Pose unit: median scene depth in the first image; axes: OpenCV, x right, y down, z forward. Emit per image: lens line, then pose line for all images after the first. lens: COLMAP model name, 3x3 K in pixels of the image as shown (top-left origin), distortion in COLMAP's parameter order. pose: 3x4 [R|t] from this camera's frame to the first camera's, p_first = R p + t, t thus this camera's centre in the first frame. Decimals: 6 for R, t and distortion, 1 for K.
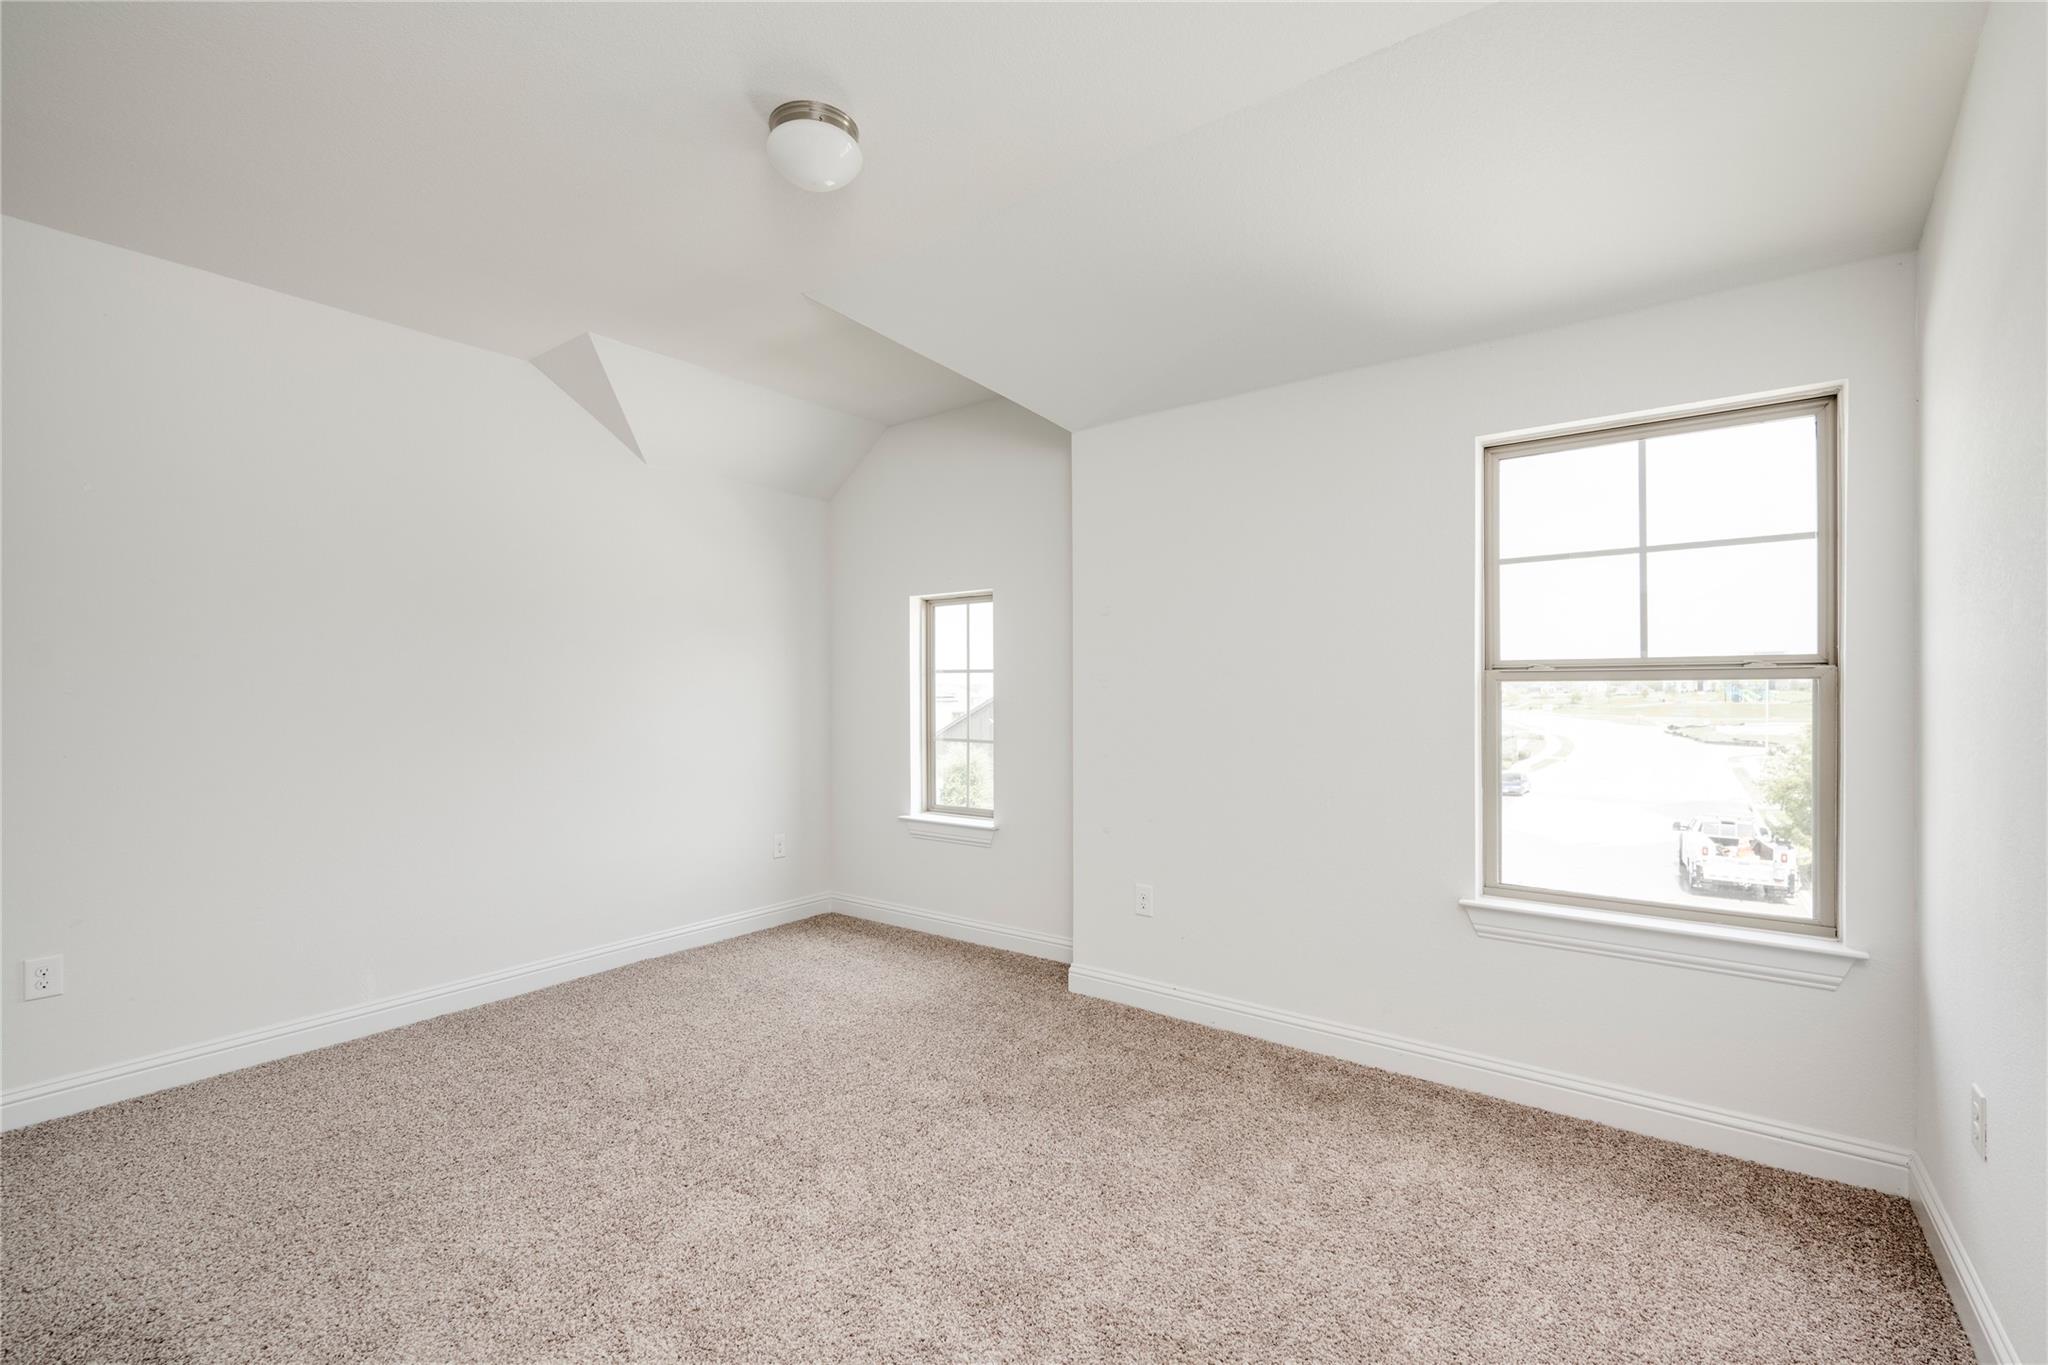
lens RADIAL K [[908.4, 0, 1039.0], [0, 908.4, 693.5], [0, 0, 1]] dist [0.000038, -0.000153]
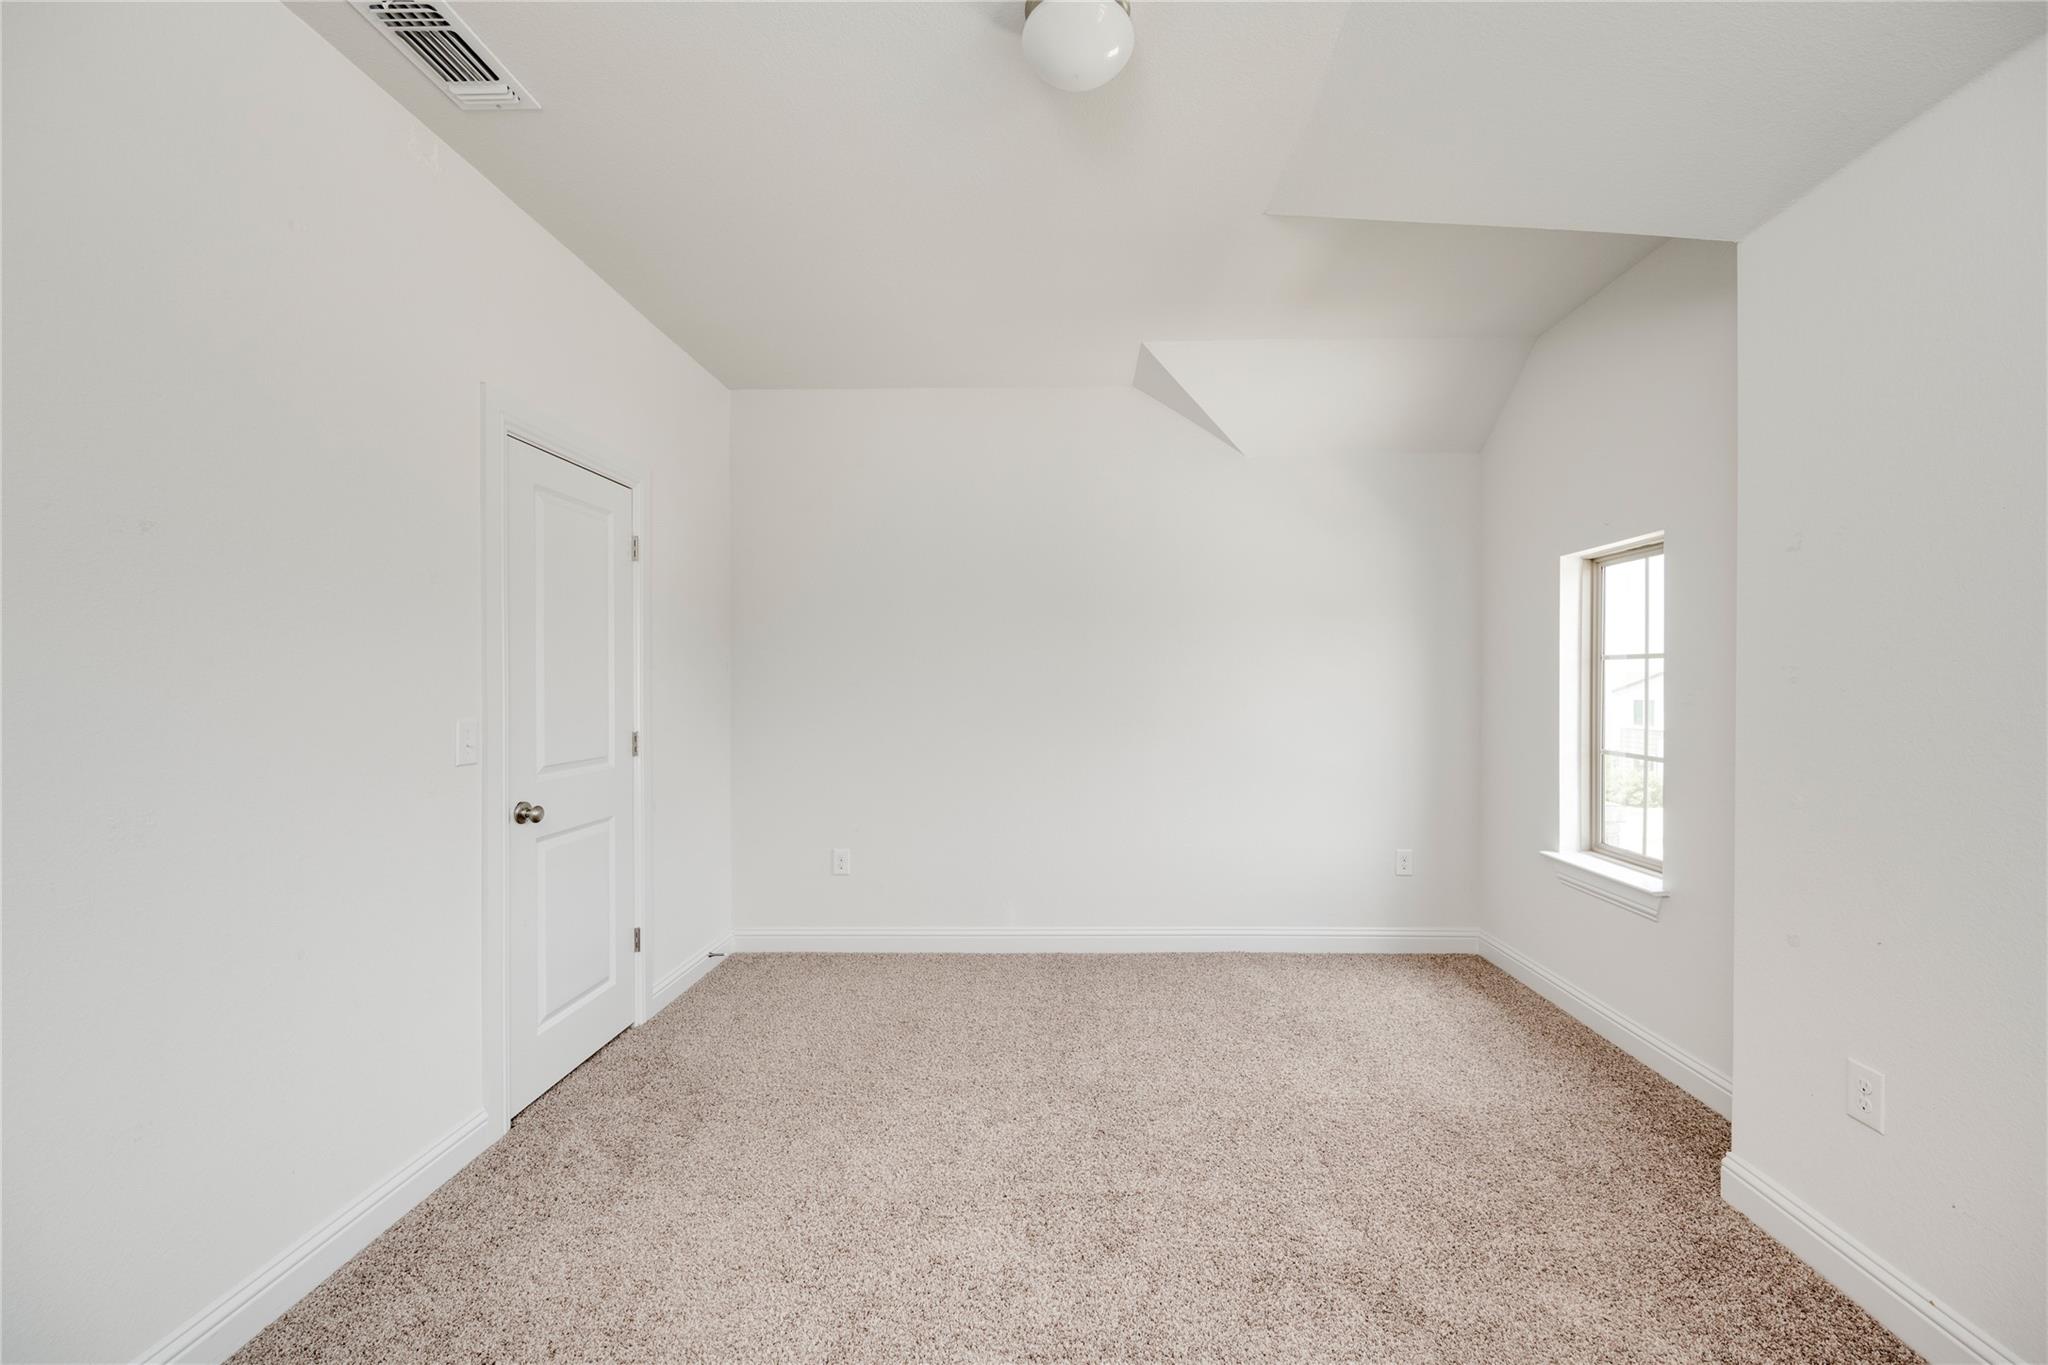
lens RADIAL K [[844.2, 0, 1027.0], [0, 844.2, 685.7], [0, 0, 1]] dist [-0.000632, -0.000286]
pose [[0.563885, 0.006033, -0.825832, 0.201405], [-0.004202, 0.999981, 0.004436, -0.003330], [0.825843, 0.000969, 0.563899, 0.282666]]
